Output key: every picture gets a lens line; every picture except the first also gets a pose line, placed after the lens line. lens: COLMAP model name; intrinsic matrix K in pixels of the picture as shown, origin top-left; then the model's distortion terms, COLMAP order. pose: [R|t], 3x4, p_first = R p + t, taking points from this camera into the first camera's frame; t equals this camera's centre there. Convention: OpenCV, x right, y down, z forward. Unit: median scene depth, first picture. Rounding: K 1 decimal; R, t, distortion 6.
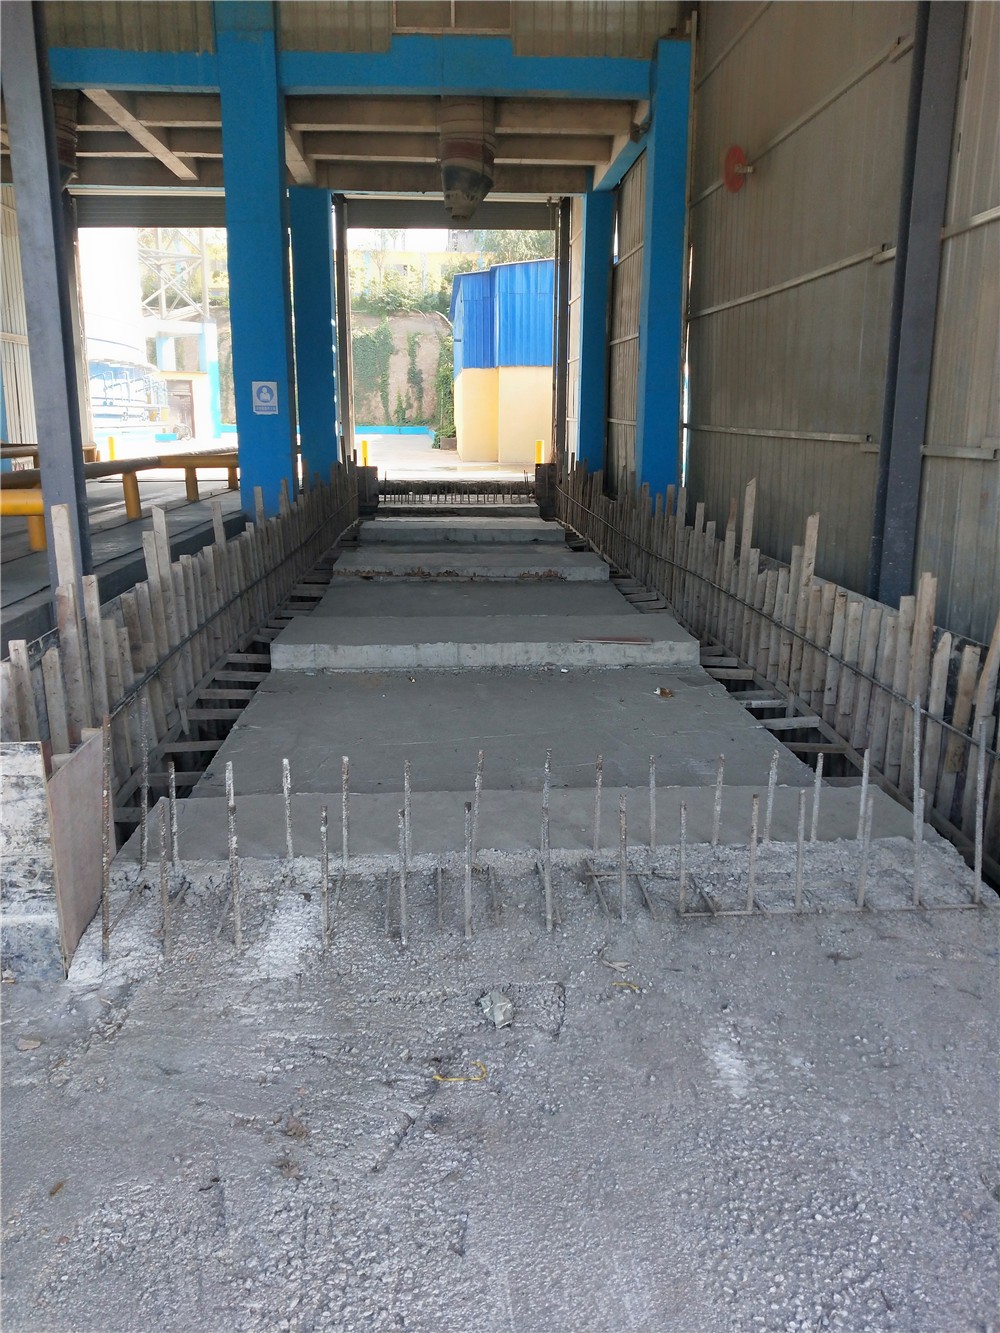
lens RADIAL K [[1059.5, 0, 500.2], [0, 1059.5, 688.1], [0, 0, 1]] dist [-0.004675, -0.019375]
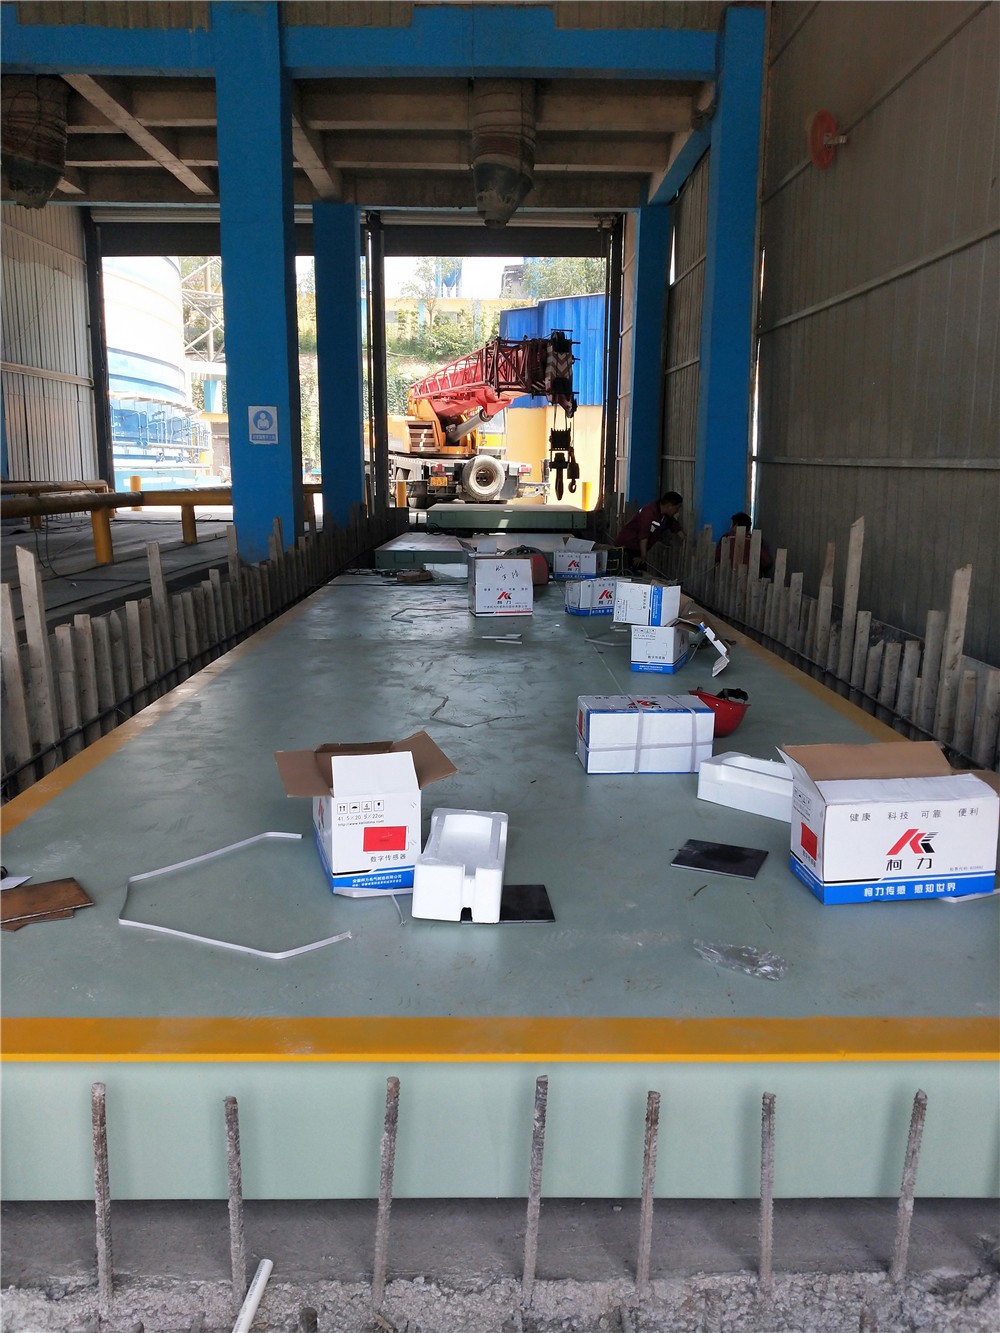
lens RADIAL K [[1059.5, 0, 497.1], [0, 1059.5, 683.7], [0, 0, 1]] dist [0.009277, -0.022425]
pose [[0.998674, 0.013159, -0.049767, 0.018183], [-0.015457, 0.998818, -0.046082, -0.034990], [0.049102, 0.046790, 0.997697, 0.203569]]
